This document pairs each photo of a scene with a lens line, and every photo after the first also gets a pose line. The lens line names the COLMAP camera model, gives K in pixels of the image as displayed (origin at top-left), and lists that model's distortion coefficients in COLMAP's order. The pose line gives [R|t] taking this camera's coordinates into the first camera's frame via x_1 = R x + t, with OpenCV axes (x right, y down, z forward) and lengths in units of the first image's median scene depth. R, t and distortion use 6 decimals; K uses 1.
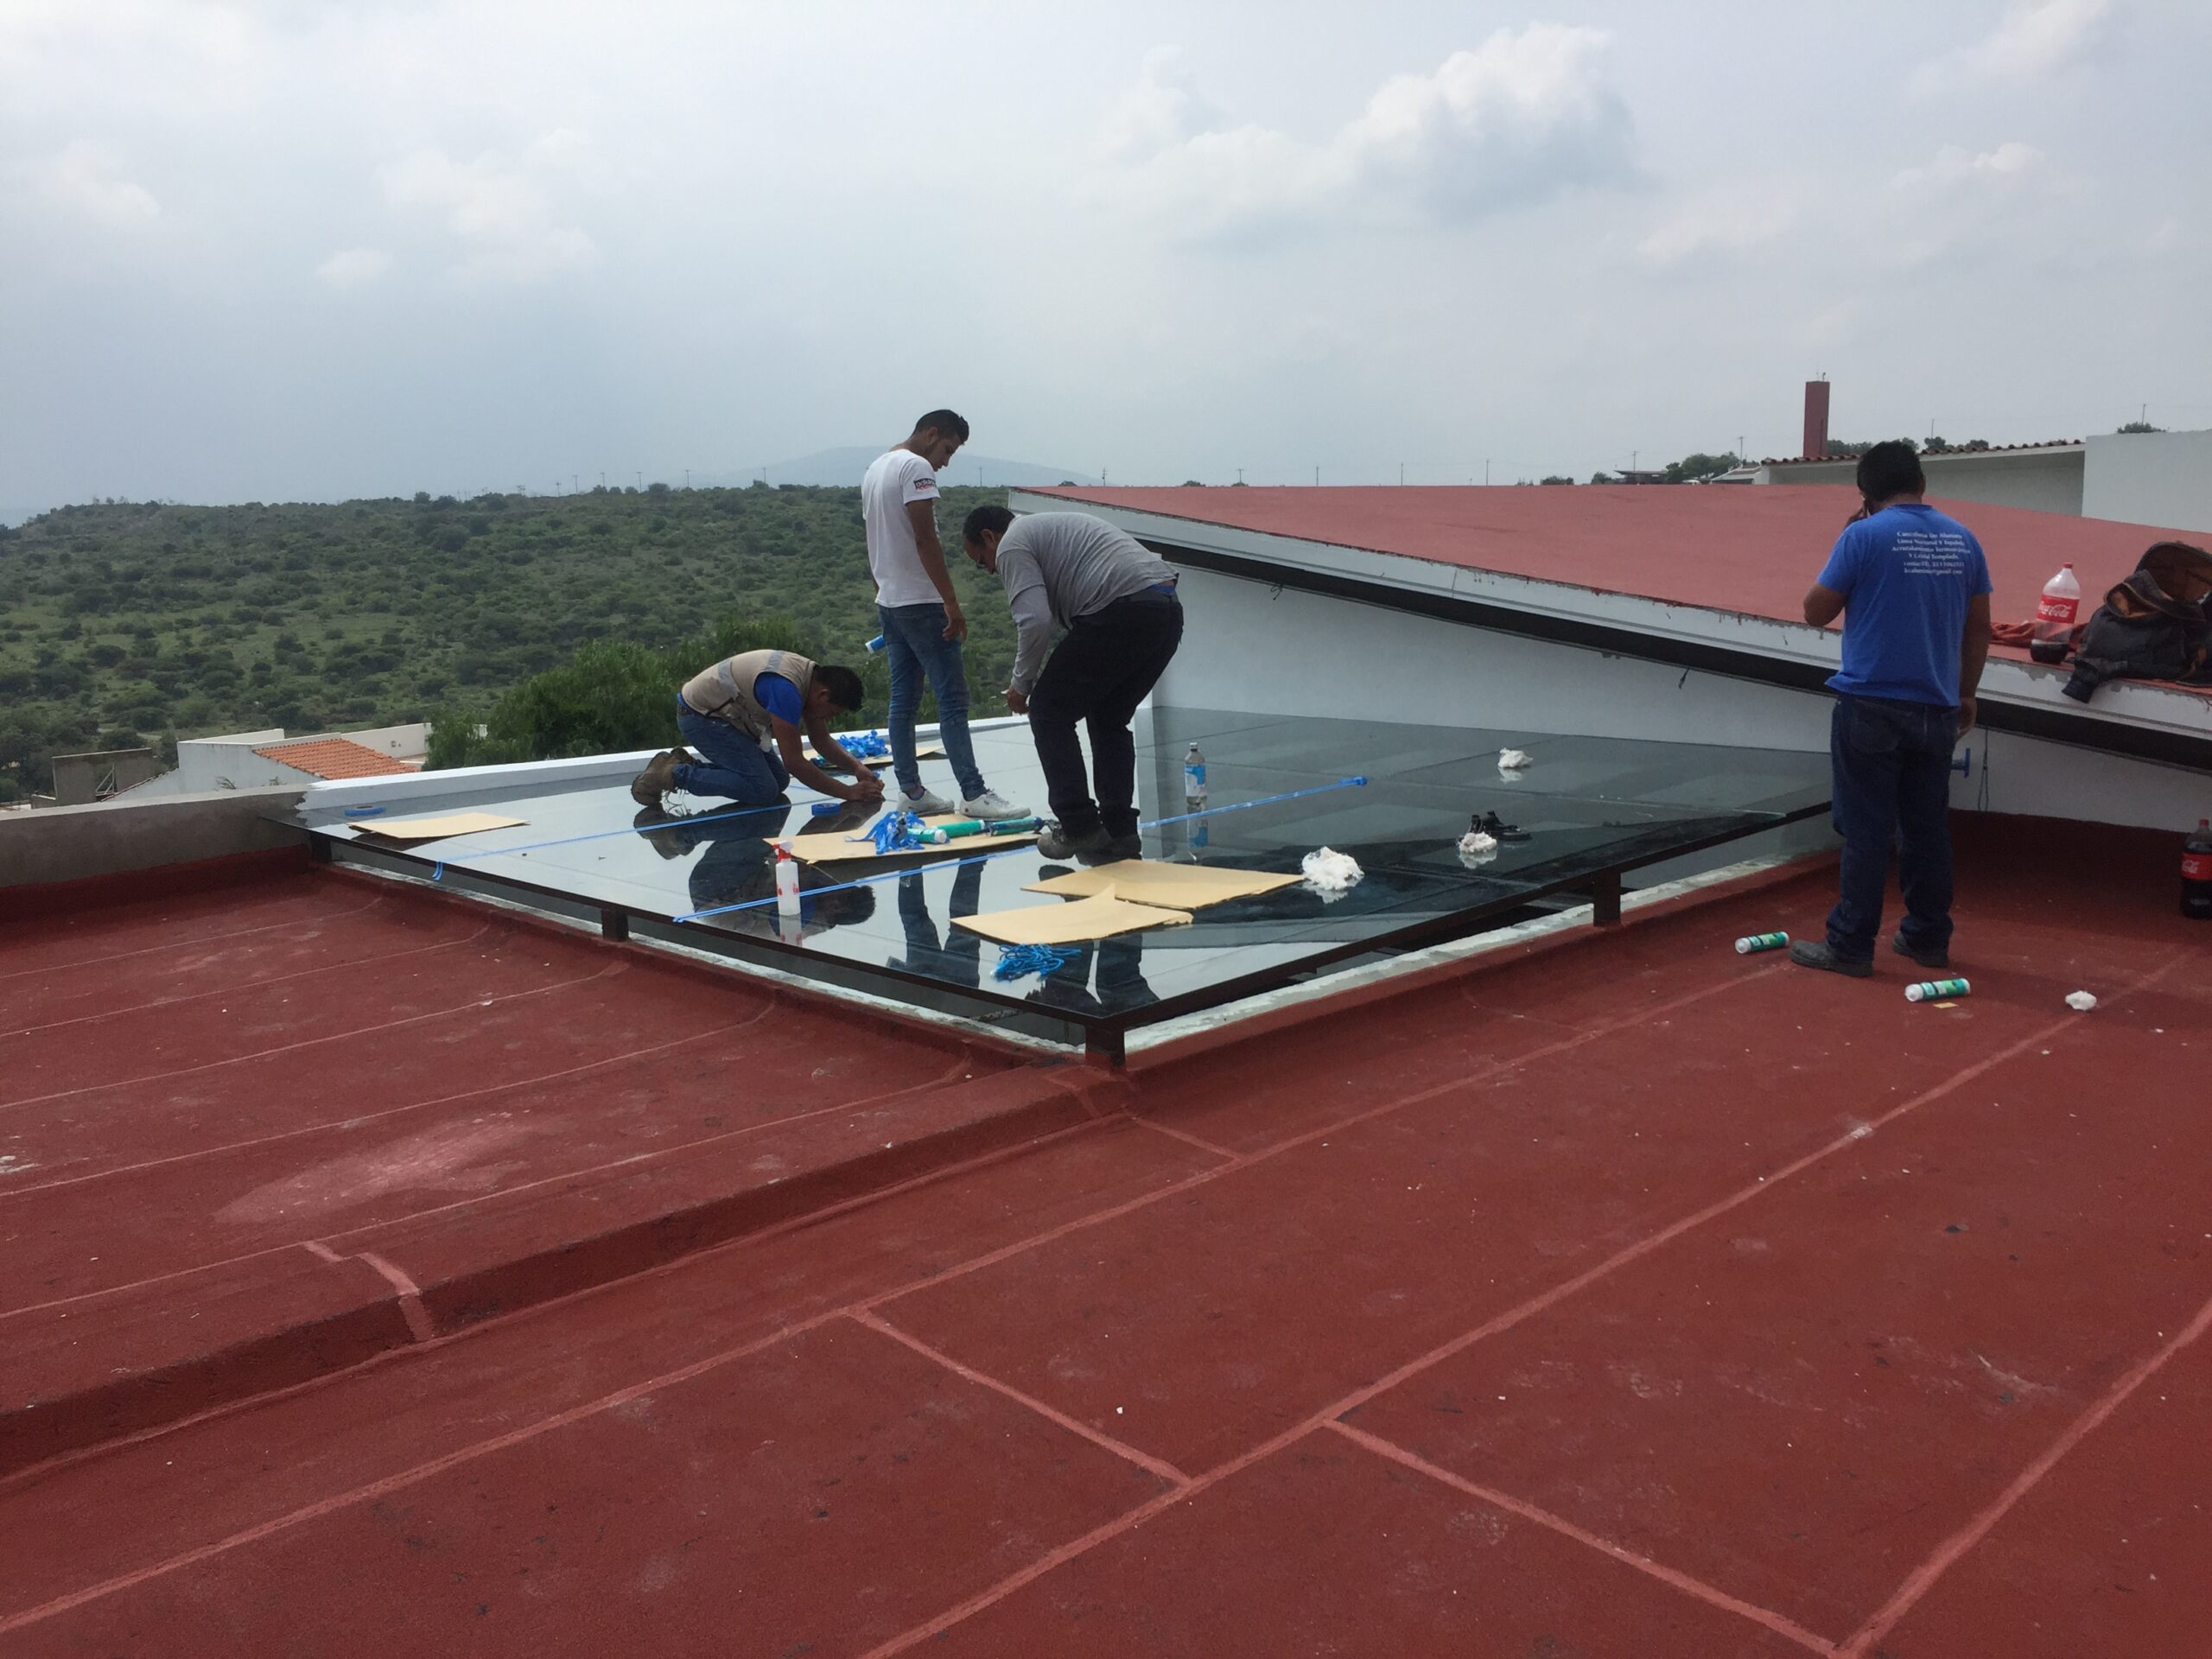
lens RADIAL K [[1860.9, 0, 1124.2], [0, 1860.9, 834.9], [0, 0, 1]] dist [0.065169, -0.081561]
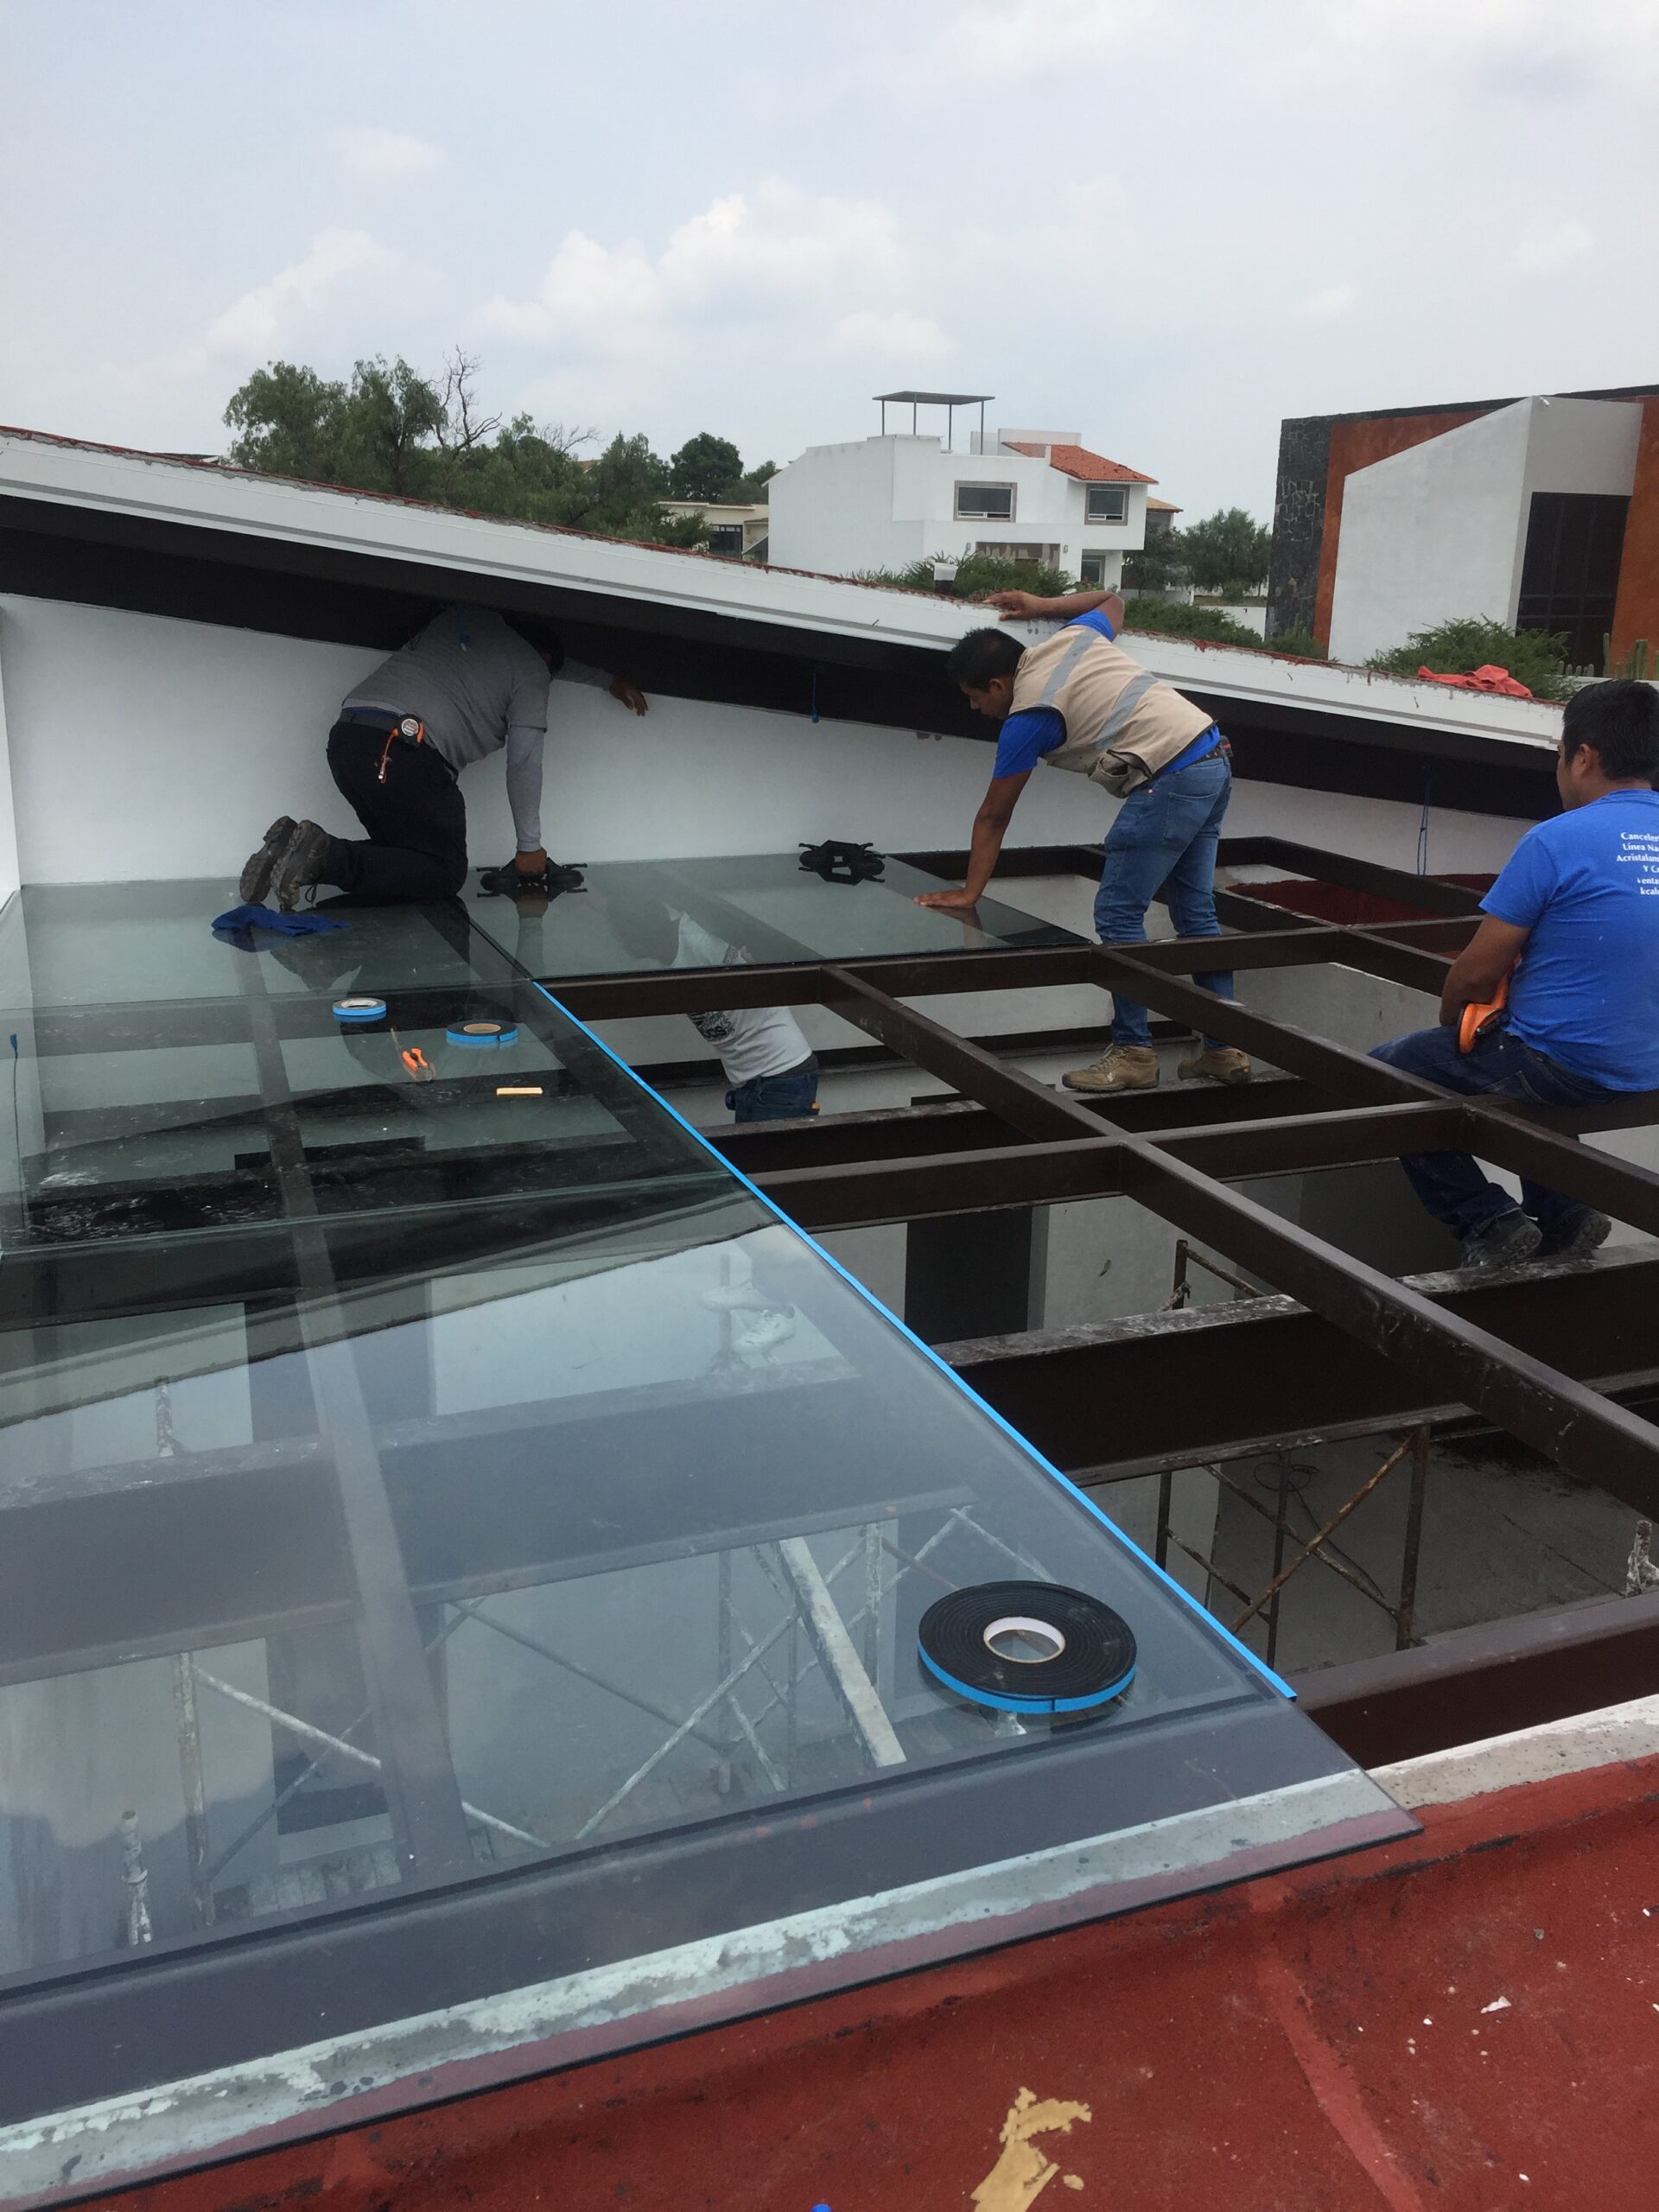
lens RADIAL K [[1860.9, 0, 842.7], [0, 1860.9, 1103.9], [0, 0, 1]] dist [0.065169, -0.081561]
pose [[0.384309, -0.226994, 0.894863, -0.650466], [0.124438, 0.973192, 0.193422, -0.147225], [-0.914779, 0.037021, 0.402254, 1.073667]]
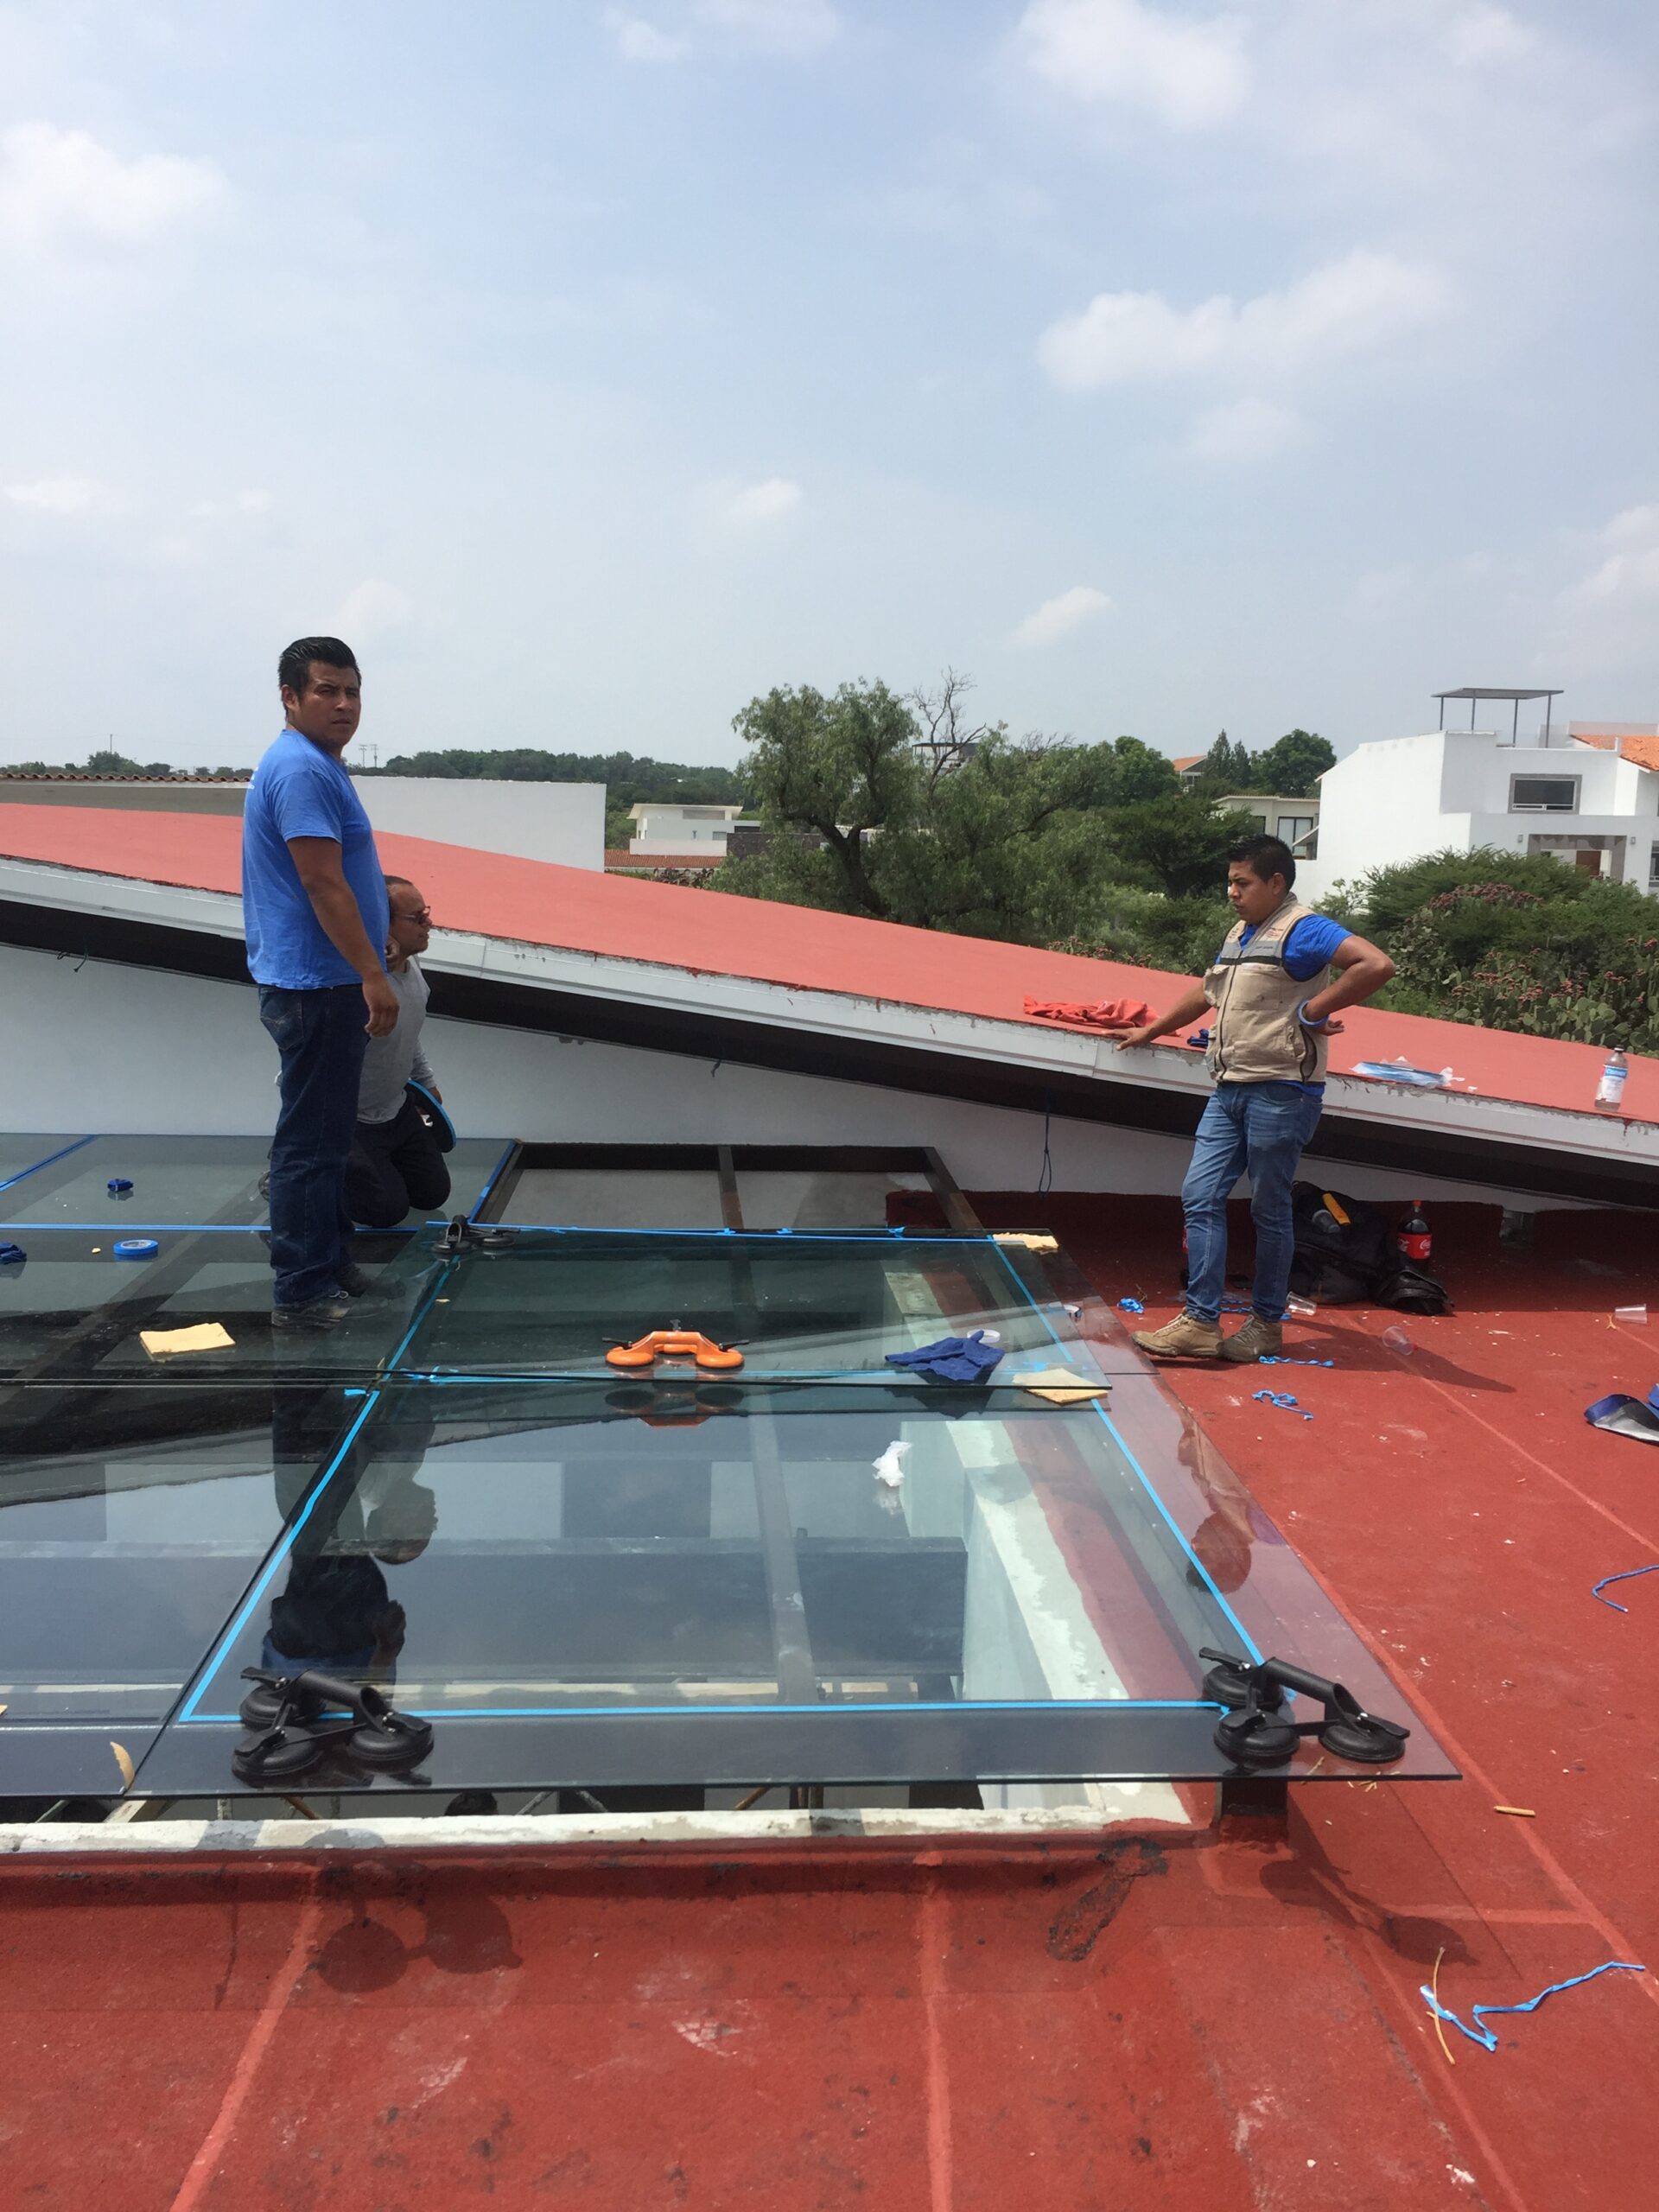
lens RADIAL K [[1860.9, 0, 835.8], [0, 1860.9, 1105.5], [0, 0, 1]] dist [0.065169, -0.081561]
pose [[0.659650, -0.069105, 0.748389, -0.414007], [0.086695, 0.996113, 0.015564, -0.101126], [-0.746556, 0.054615, 0.663077, 0.527591]]
